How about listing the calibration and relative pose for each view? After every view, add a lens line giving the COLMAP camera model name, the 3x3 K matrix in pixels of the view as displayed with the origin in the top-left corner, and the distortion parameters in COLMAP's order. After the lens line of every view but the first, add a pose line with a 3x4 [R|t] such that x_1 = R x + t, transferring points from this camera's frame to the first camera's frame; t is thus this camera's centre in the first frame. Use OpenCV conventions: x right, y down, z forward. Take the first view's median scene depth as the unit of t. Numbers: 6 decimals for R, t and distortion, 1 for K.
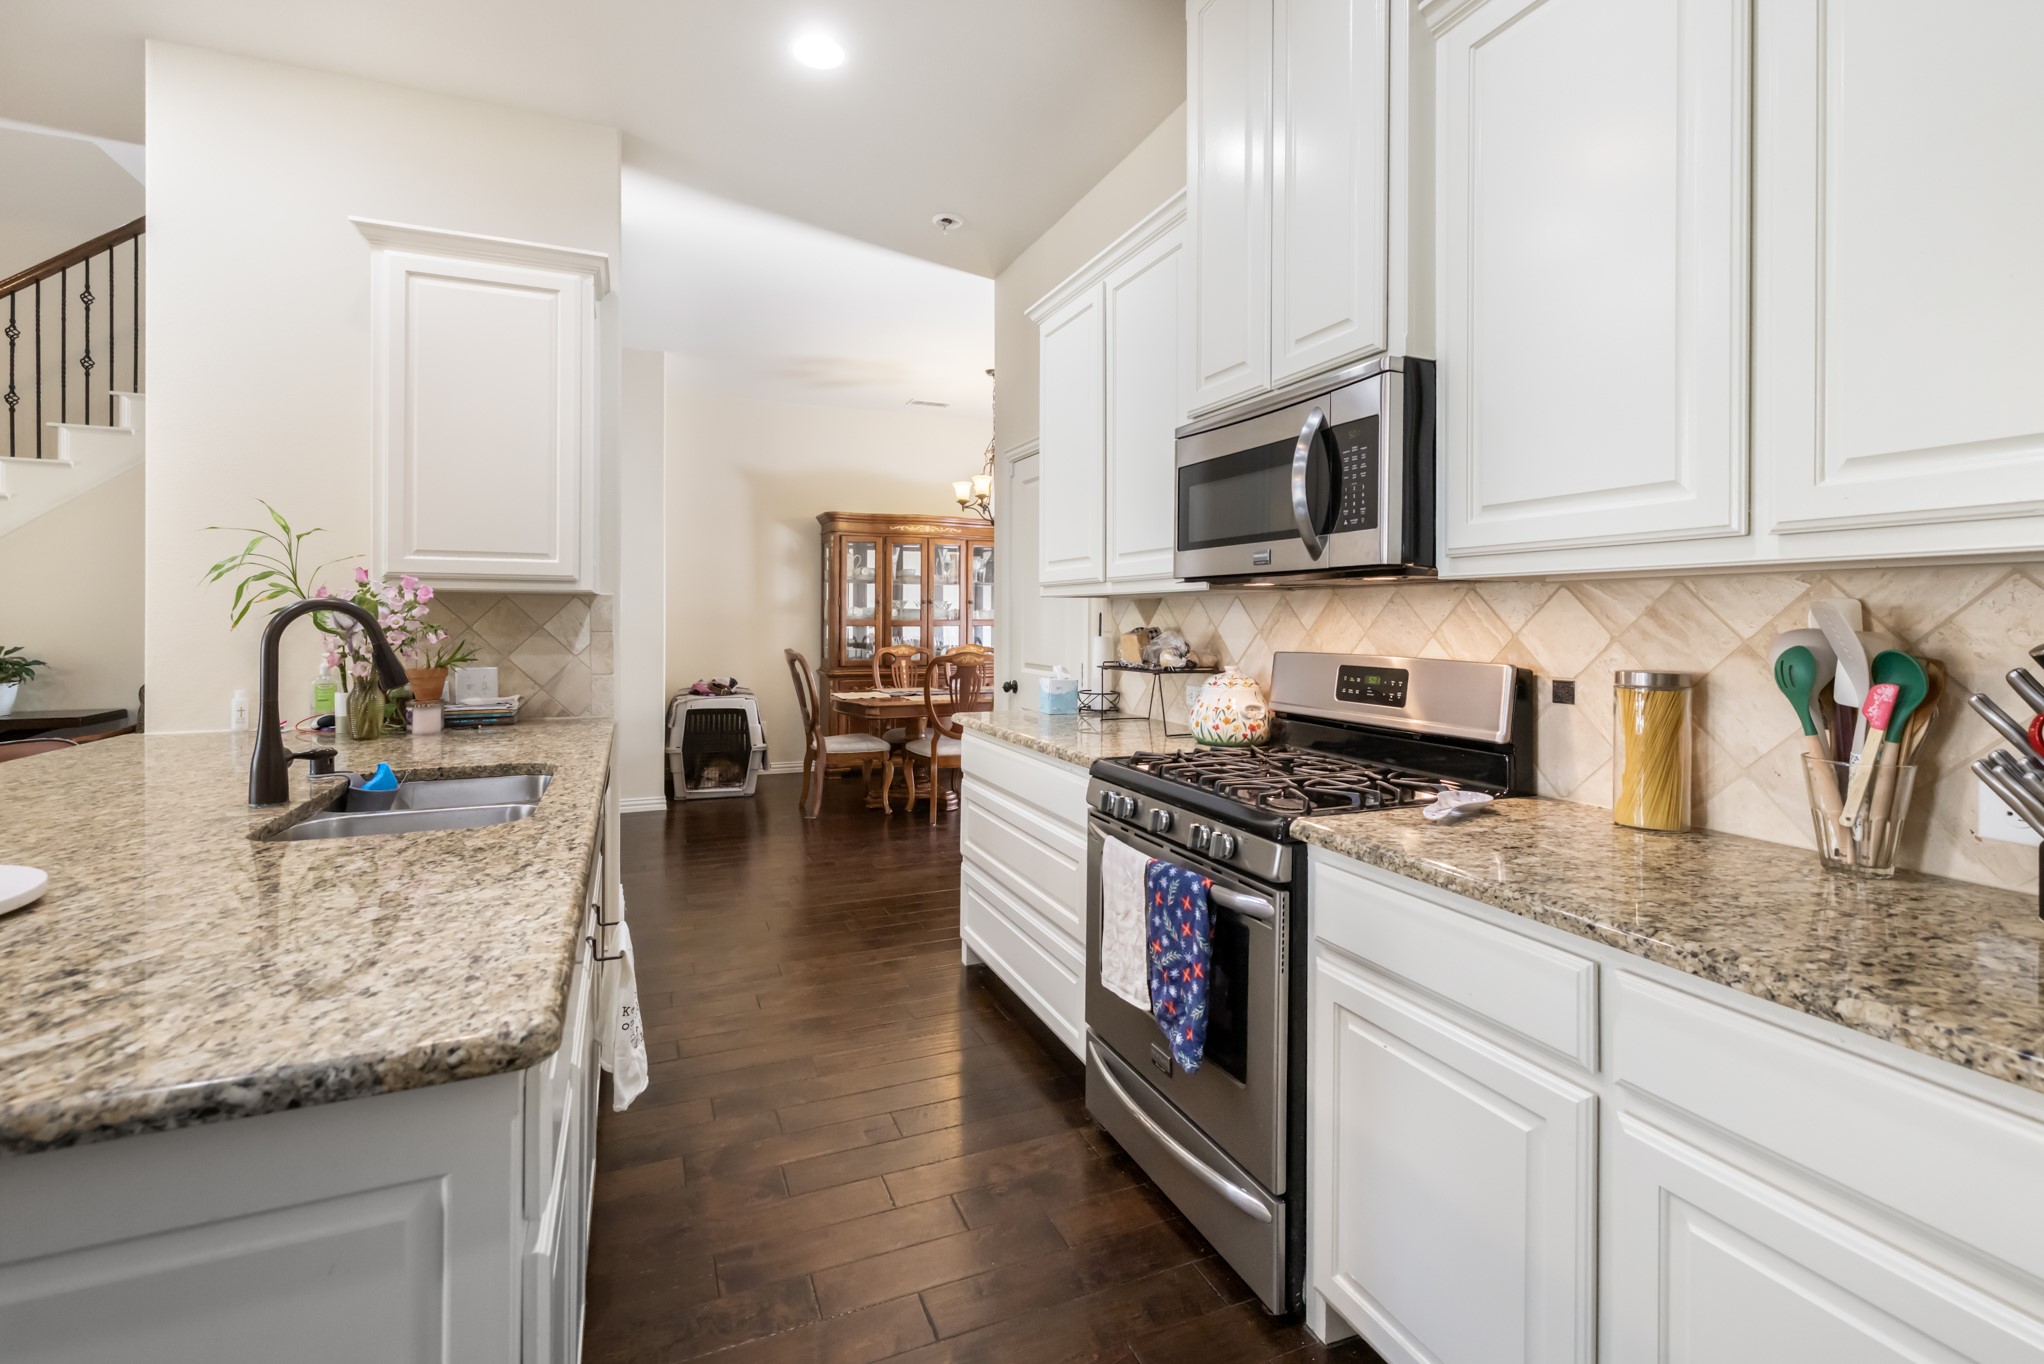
lens RADIAL K [[918.4, 0, 1017.4], [0, 918.4, 621.6], [0, 0, 1]] dist [0.001856, 0.000261]
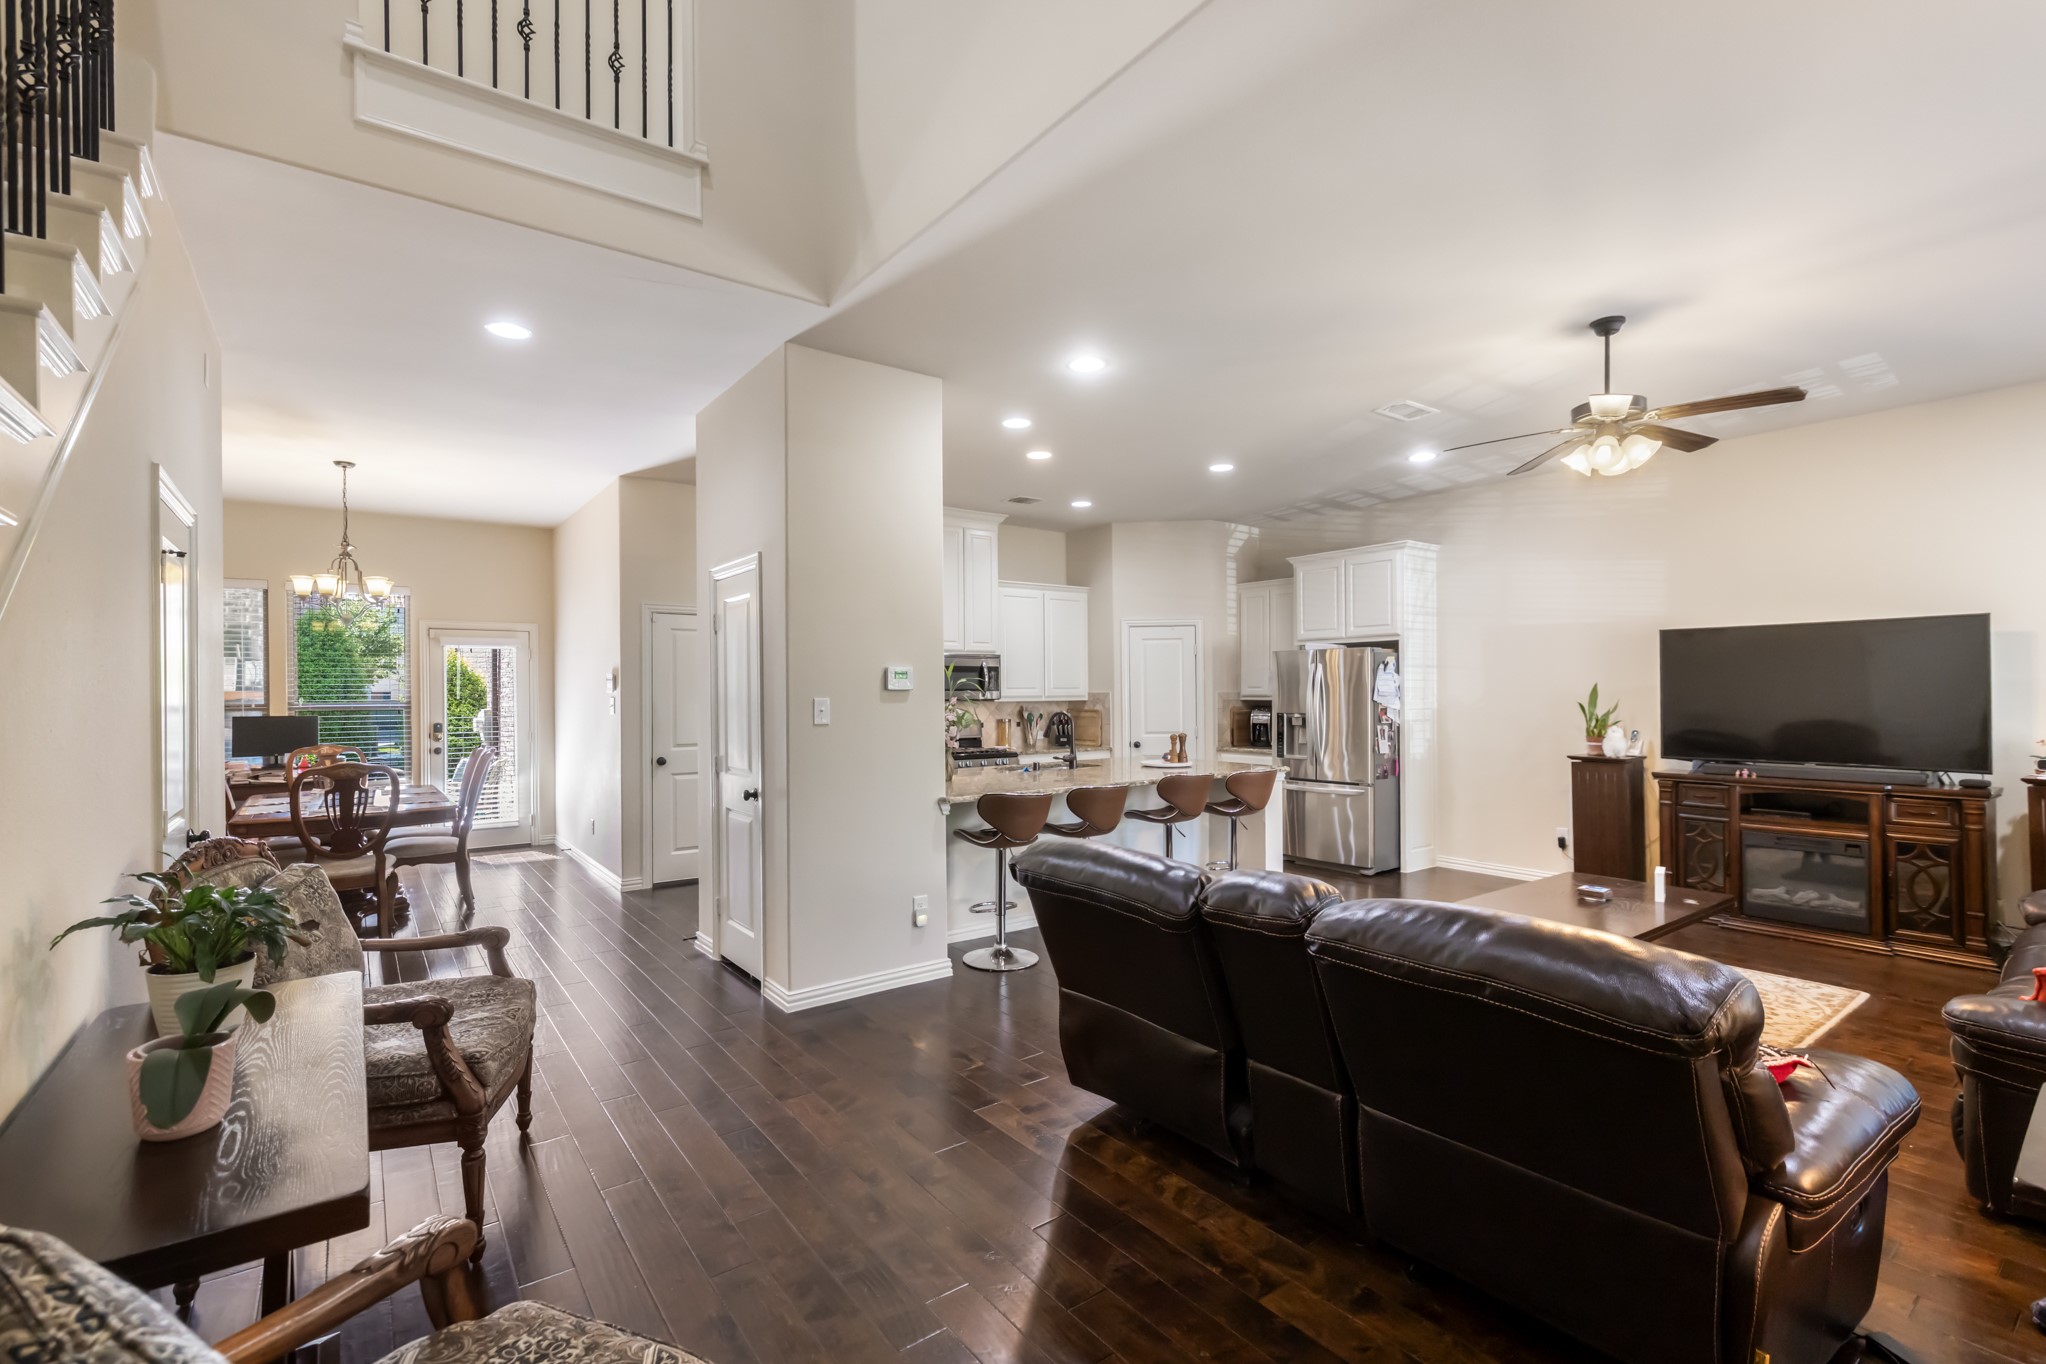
lens RADIAL K [[897.5, 0, 1008.8], [0, 897.5, 689.3], [0, 0, 1]] dist [0.003575, 0.000748]
pose [[-0.231725, -0.000403, 0.972781, -4.065395], [0.008549, 0.999960, 0.002451, -0.121186], [-0.972744, 0.008884, -0.231712, 2.011889]]
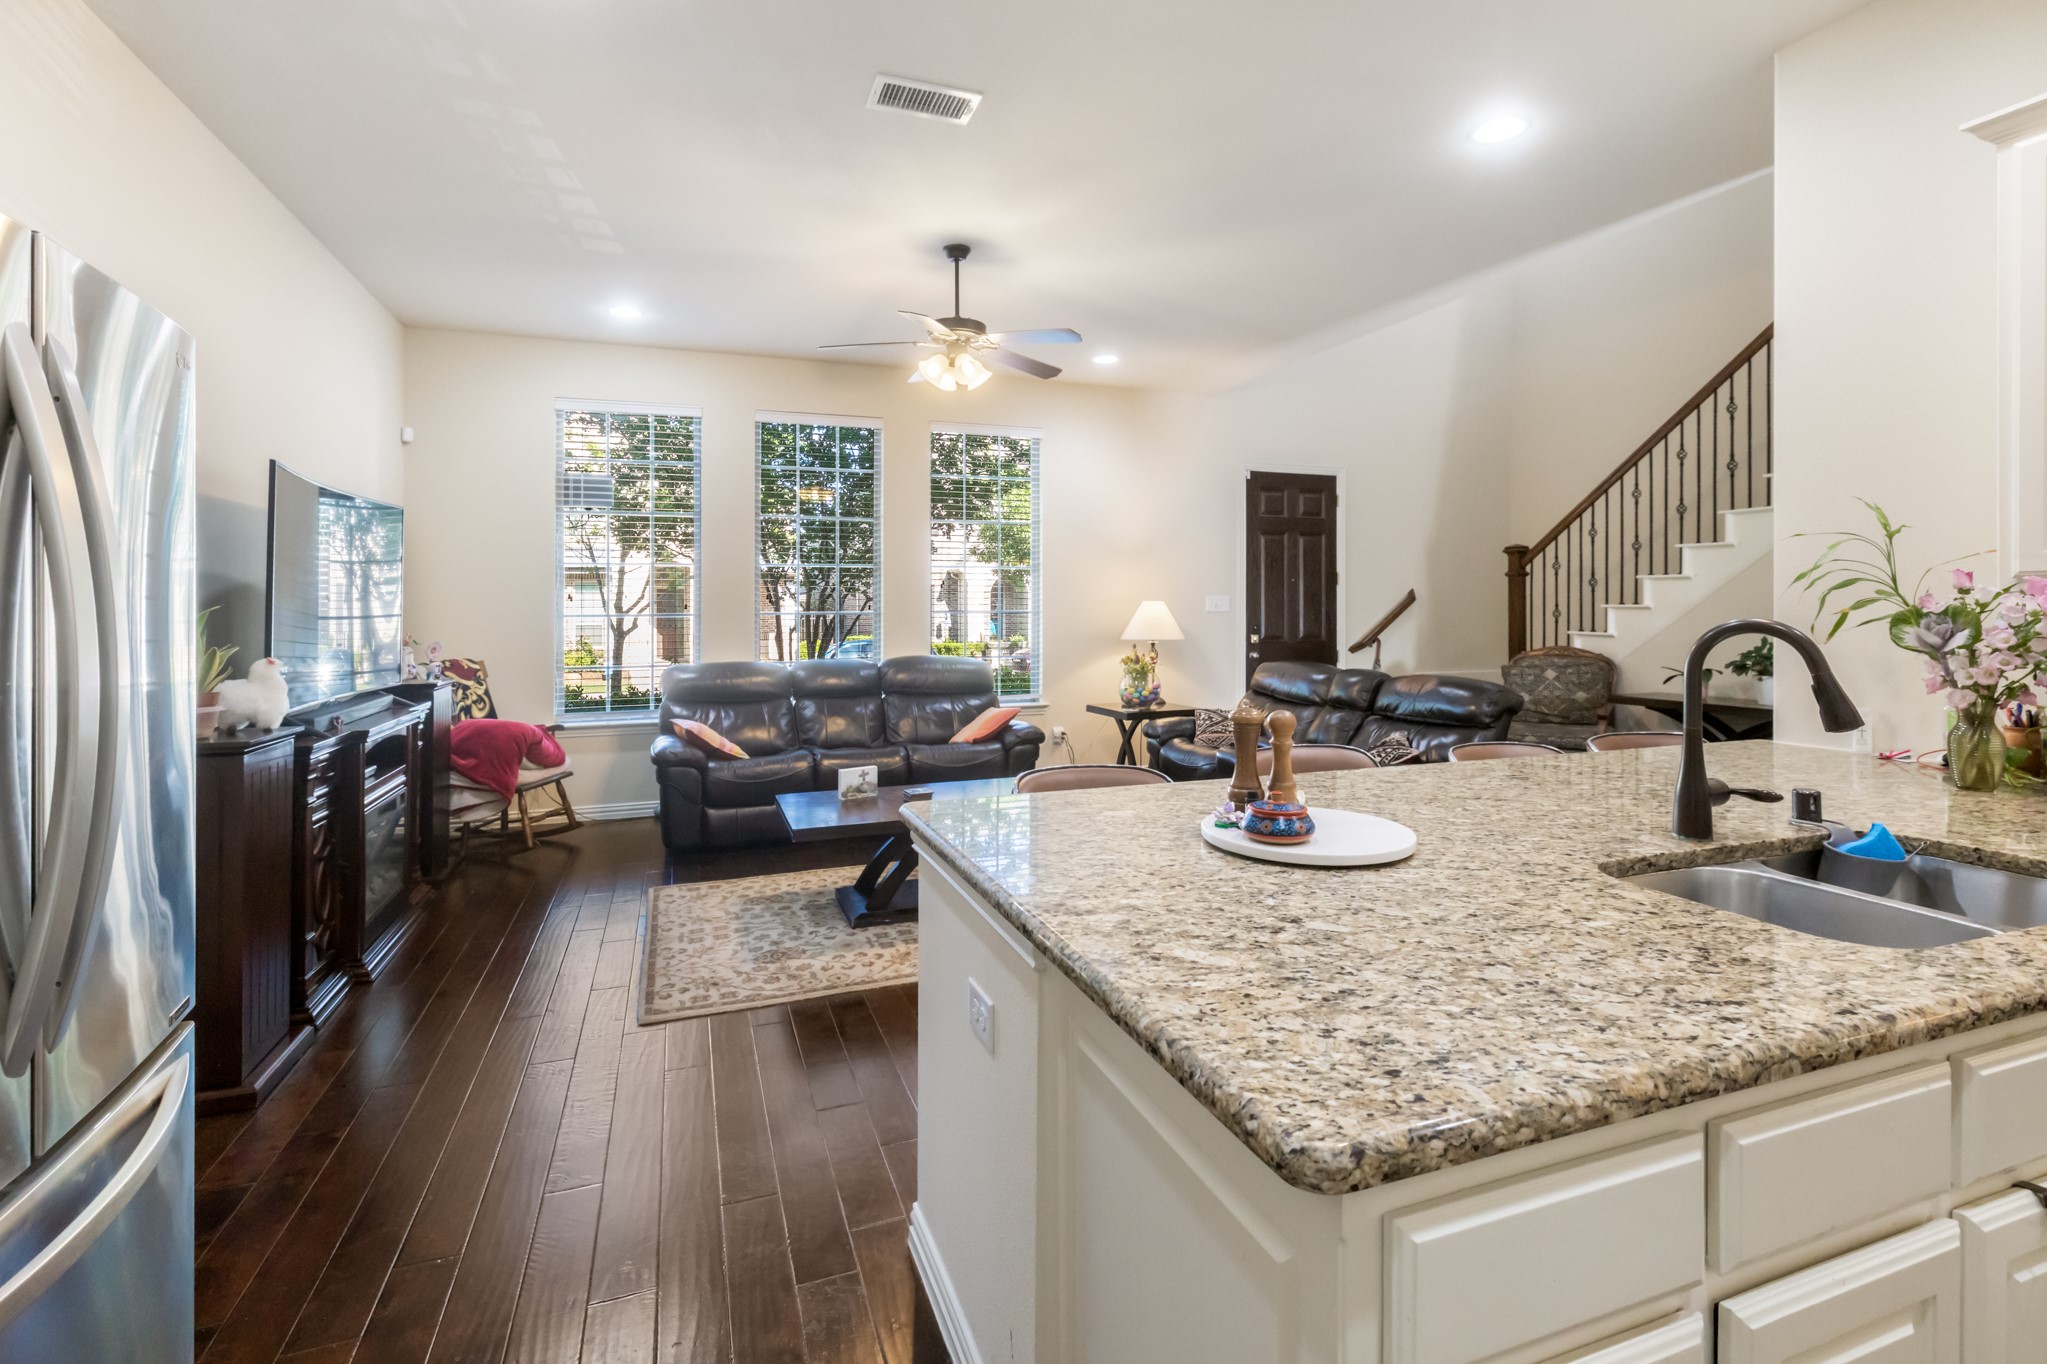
lens RADIAL K [[918.0, 0, 1015.4], [0, 918.0, 605.9], [0, 0, 1]] dist [0.001608, 0.000211]
pose [[-0.047175, -0.006310, -0.998867, 0.174044], [0.000204, 0.999980, -0.006327, -0.035858], [0.998887, -0.000502, -0.047173, 0.346343]]
